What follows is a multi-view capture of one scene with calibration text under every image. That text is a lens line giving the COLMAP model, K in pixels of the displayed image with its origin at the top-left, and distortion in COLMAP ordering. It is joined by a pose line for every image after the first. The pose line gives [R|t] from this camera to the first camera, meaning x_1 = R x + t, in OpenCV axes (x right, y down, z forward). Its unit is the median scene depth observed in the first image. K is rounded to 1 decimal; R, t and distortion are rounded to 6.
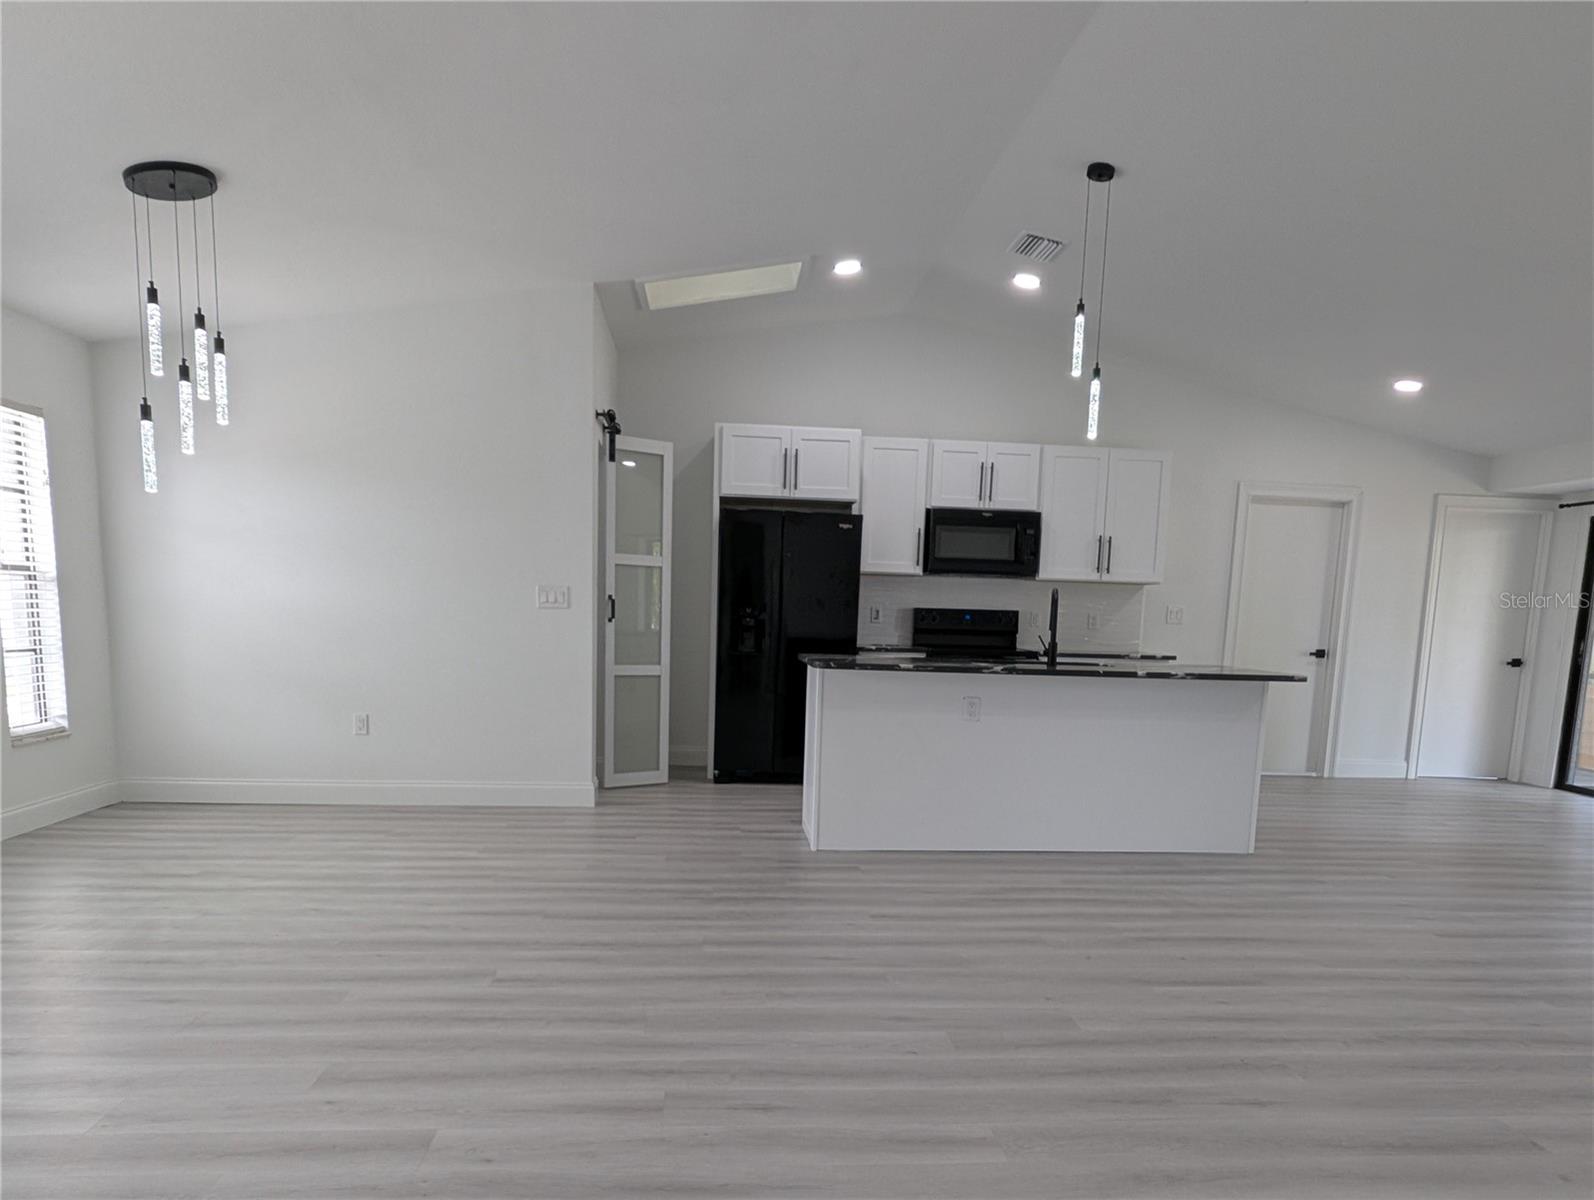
lens RADIAL K [[1098.2, 0, 814.8], [0, 1098.2, 774.7], [0, 0, 1]] dist [0.000331, -0.006149]
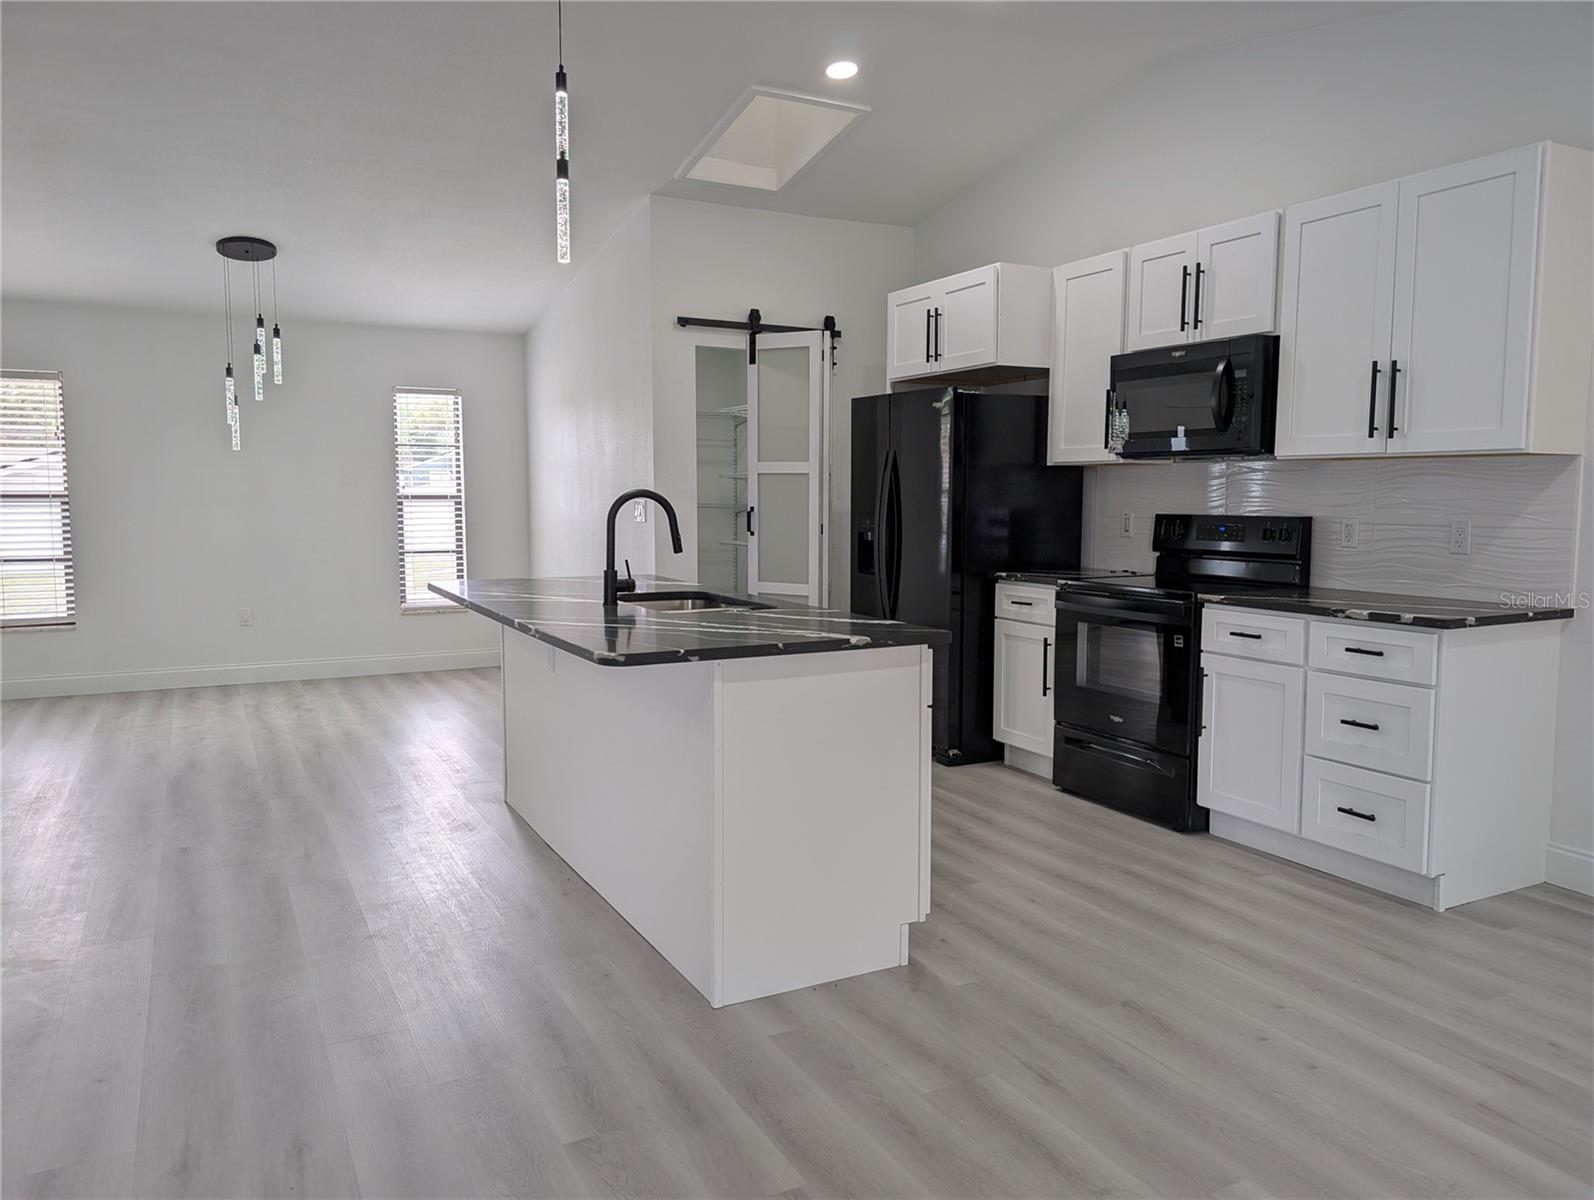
lens RADIAL K [[1160.0, 0, 819.5], [0, 1160.0, 600.8], [0, 0, 1]] dist [0.086644, -0.154669]
pose [[0.392930, 0.056023, -0.917860, 0.672832], [-0.127613, 0.991806, 0.005906, -0.088964], [0.910670, 0.114810, 0.396860, 0.610929]]
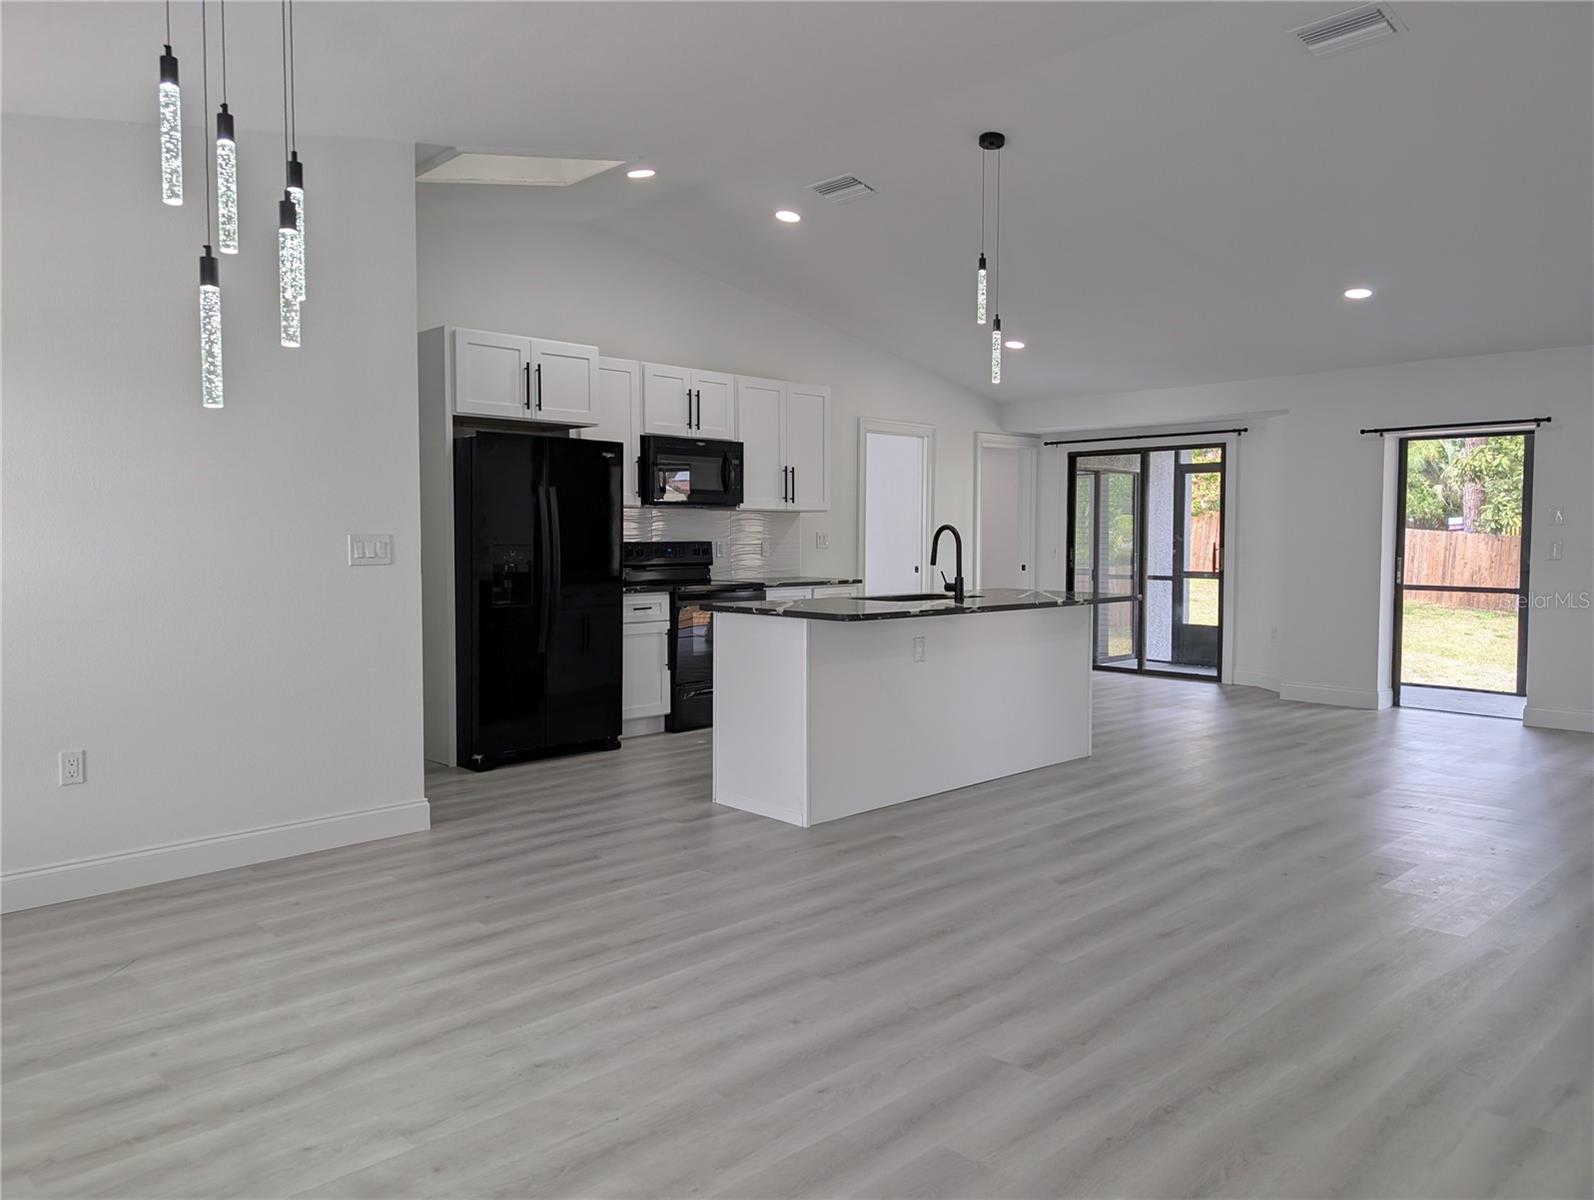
lens RADIAL K [[1123.9, 0, 798.2], [0, 1123.9, 591.2], [0, 0, 1]] dist [0.045973, -0.046332]
pose [[0.778359, -0.061957, 0.624755, -0.405309], [0.114373, 0.992460, -0.044070, -0.057638], [-0.617314, 0.105757, 0.779576, 0.203154]]
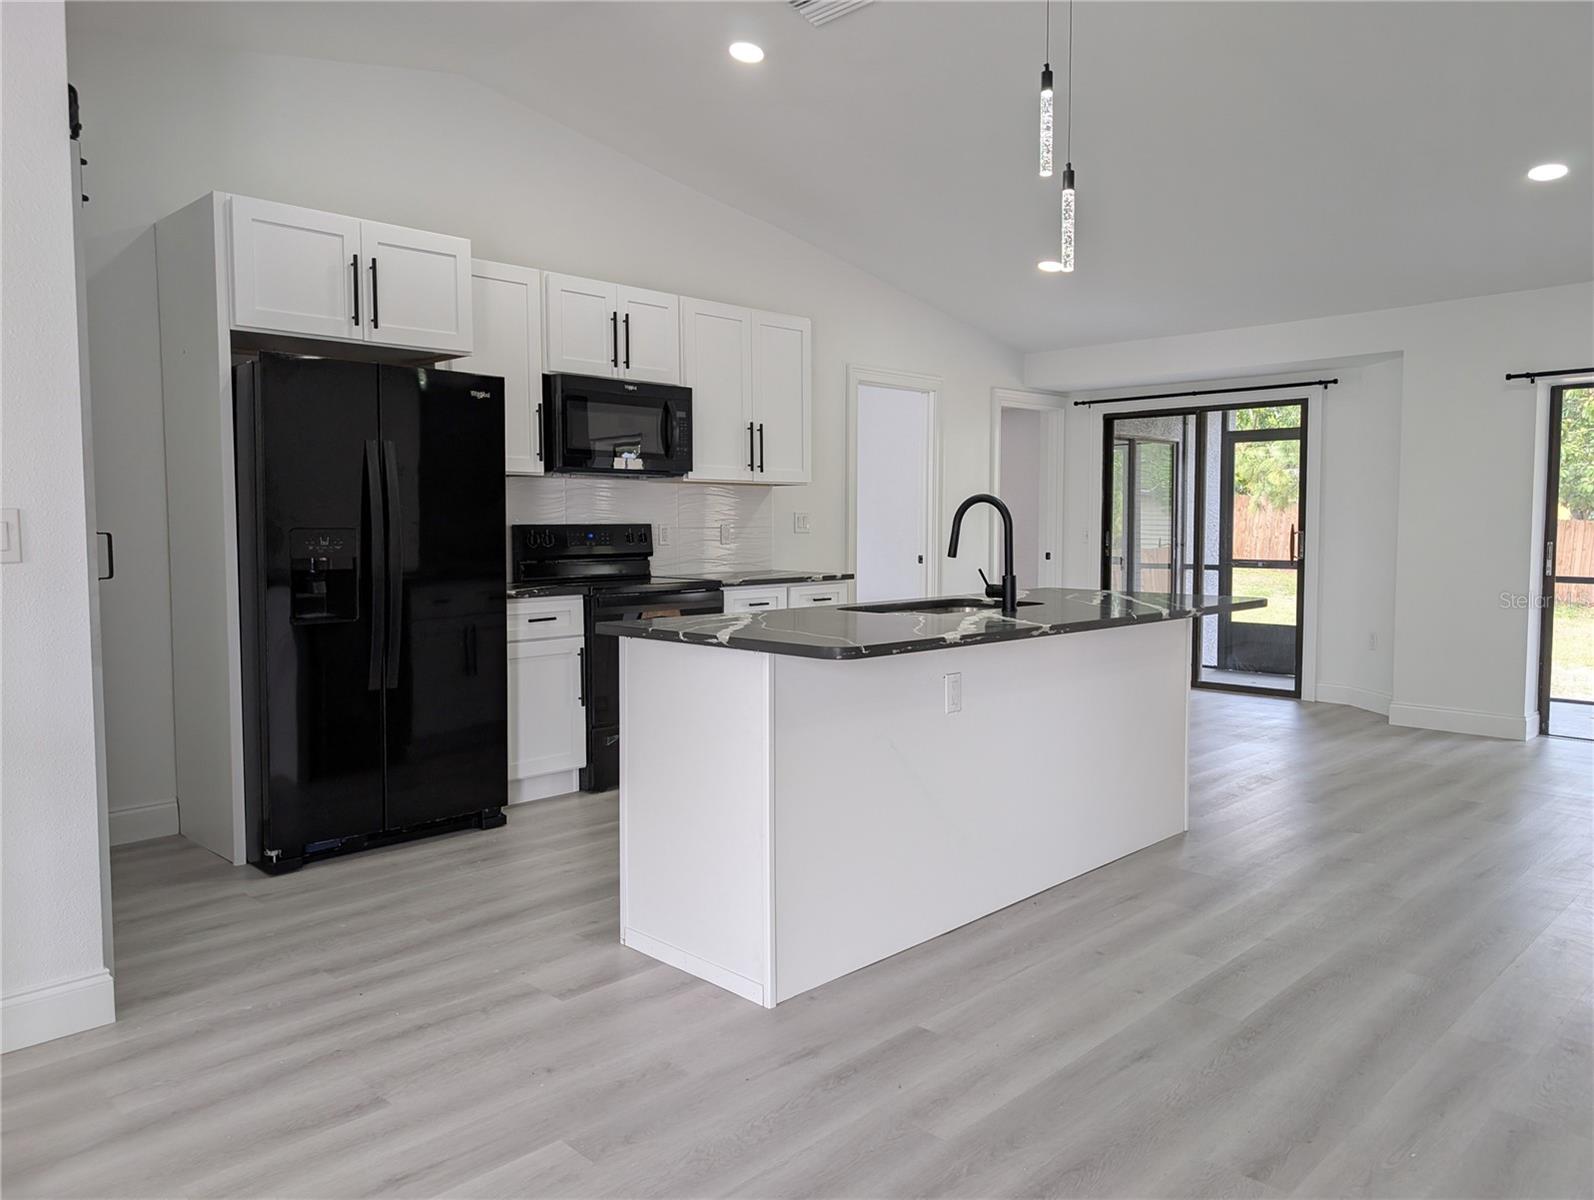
lens RADIAL K [[1129.1, 0, 810.7], [0, 1129.1, 593.4], [0, 0, 1]] dist [0.041936, -0.049633]
pose [[0.761759, -0.074739, 0.643535, -0.229380], [0.120754, 0.992296, -0.027694, -0.077075], [-0.636507, 0.098806, 0.764916, 0.406030]]
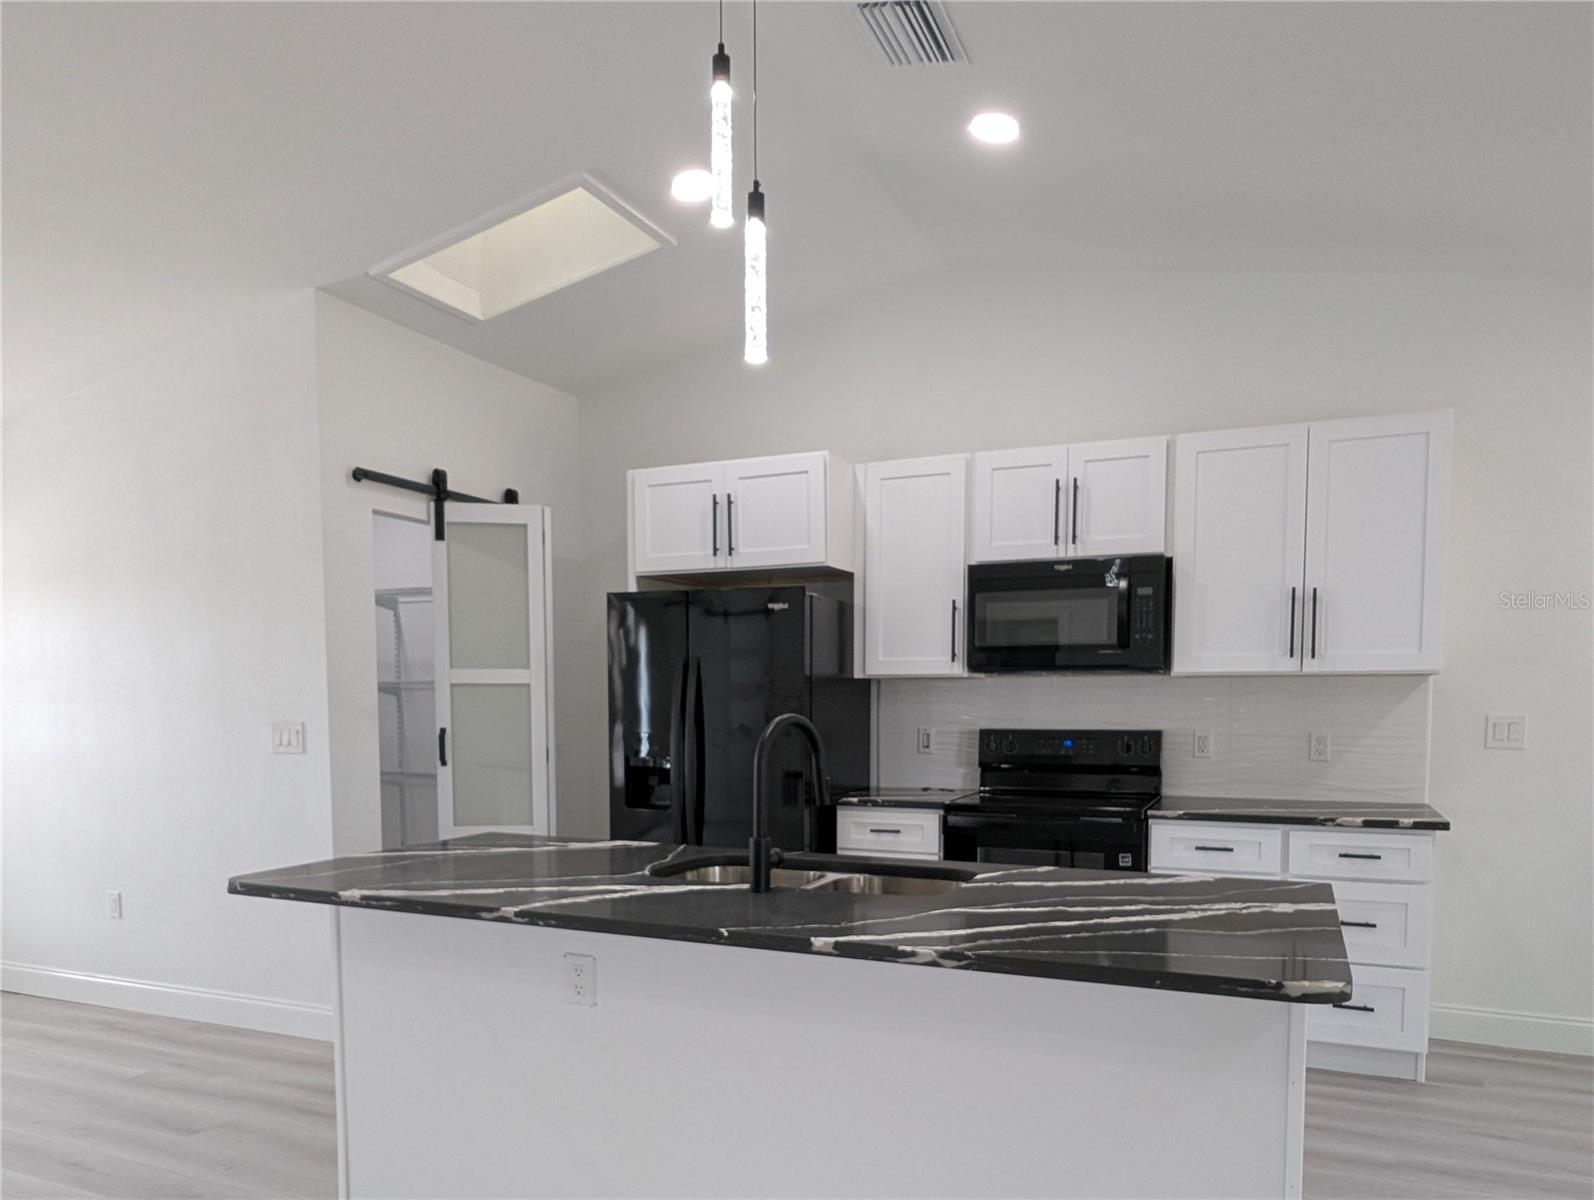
lens RADIAL K [[1098.2, 0, 814.8], [0, 1098.2, 774.7], [0, 0, 1]] dist [0.000331, -0.006149]
pose [[0.876791, 0.001097, -0.480871, 0.326093], [-0.042052, 0.996341, -0.074402, -0.083423], [0.479030, 0.085456, 0.873629, 0.458406]]
